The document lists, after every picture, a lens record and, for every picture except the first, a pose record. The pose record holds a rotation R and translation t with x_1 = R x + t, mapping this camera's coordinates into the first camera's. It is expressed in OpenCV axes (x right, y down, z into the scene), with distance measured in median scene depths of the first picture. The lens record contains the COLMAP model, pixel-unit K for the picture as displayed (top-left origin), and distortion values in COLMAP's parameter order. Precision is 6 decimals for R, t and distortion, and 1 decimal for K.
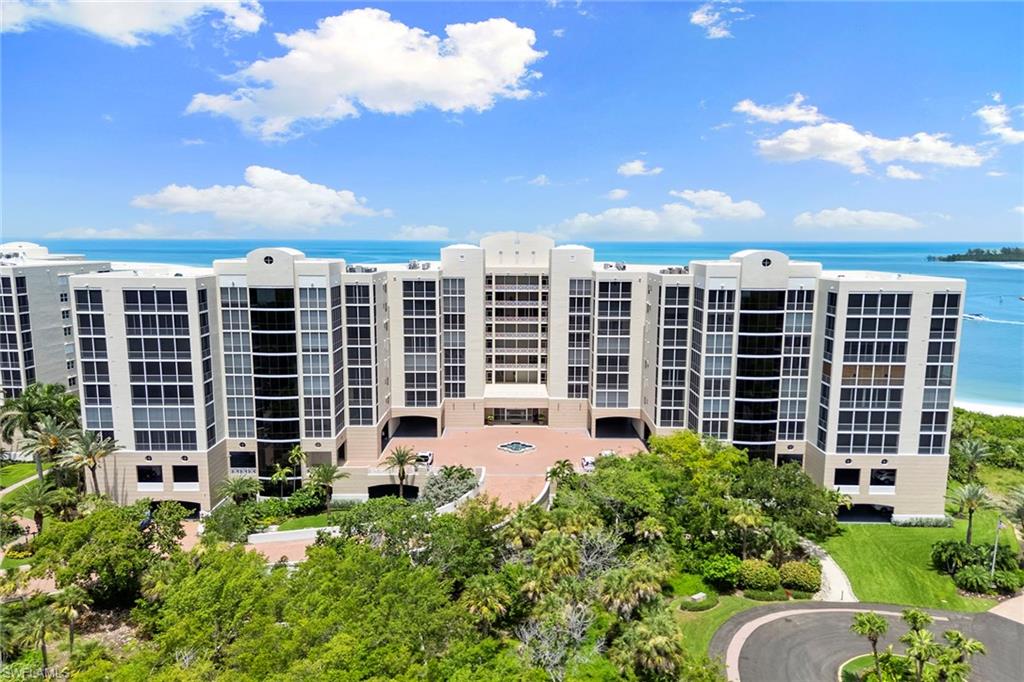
lens RADIAL K [[754.0, 0, 508.7], [0, 754.0, 368.5], [0, 0, 1]] dist [0.041166, -0.053420]
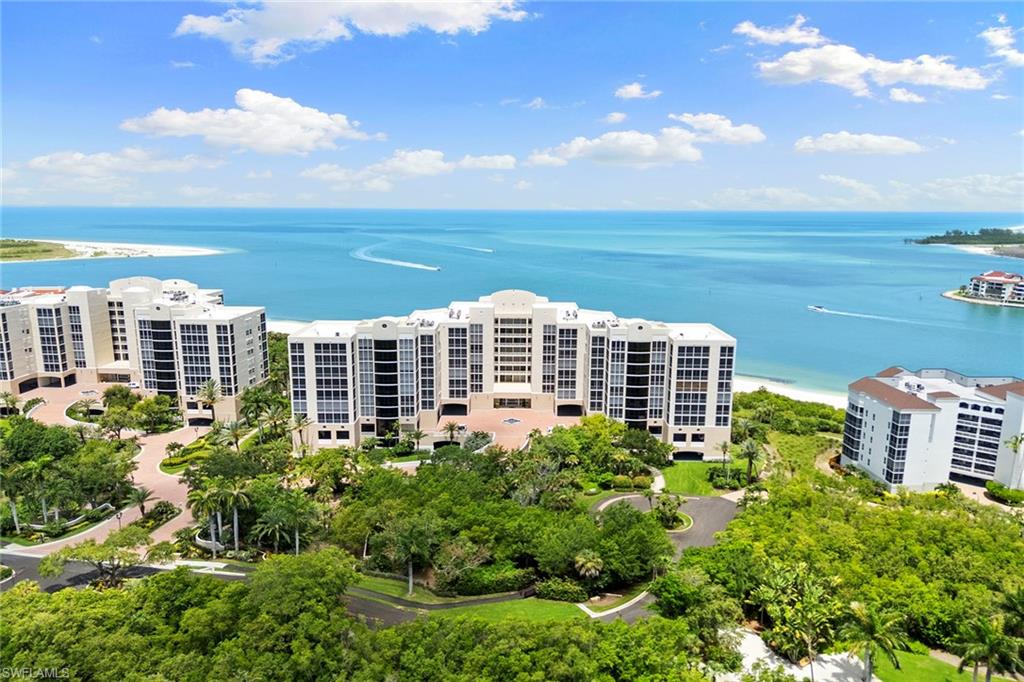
lens RADIAL K [[754.0, 0, 508.7], [0, 754.0, 368.5], [0, 0, 1]] dist [0.041166, -0.053420]
pose [[0.999993, 0.003188, -0.002072, 0.006483], [-0.003100, 0.999144, 0.041262, -0.109901], [0.002202, -0.041255, 0.999146, -0.902805]]
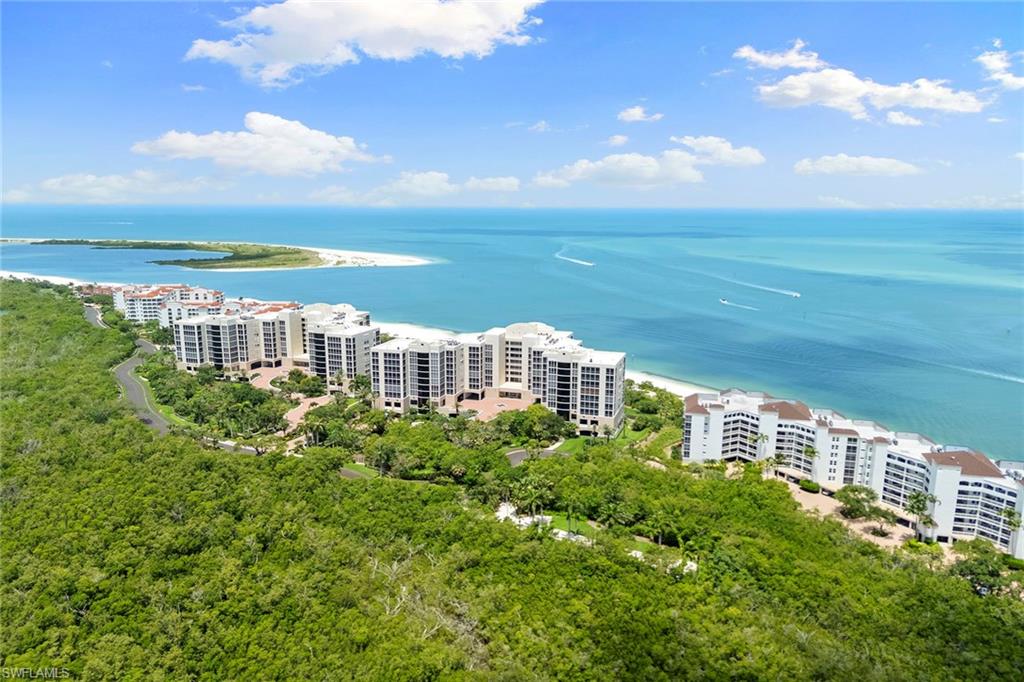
lens RADIAL K [[754.0, 0, 508.7], [0, 754.0, 368.5], [0, 0, 1]] dist [0.041166, -0.053420]
pose [[0.953274, 0.064627, -0.295114, 1.024832], [-0.050890, 0.997243, 0.054001, -0.230133], [0.297790, -0.036459, 0.953935, -2.052759]]
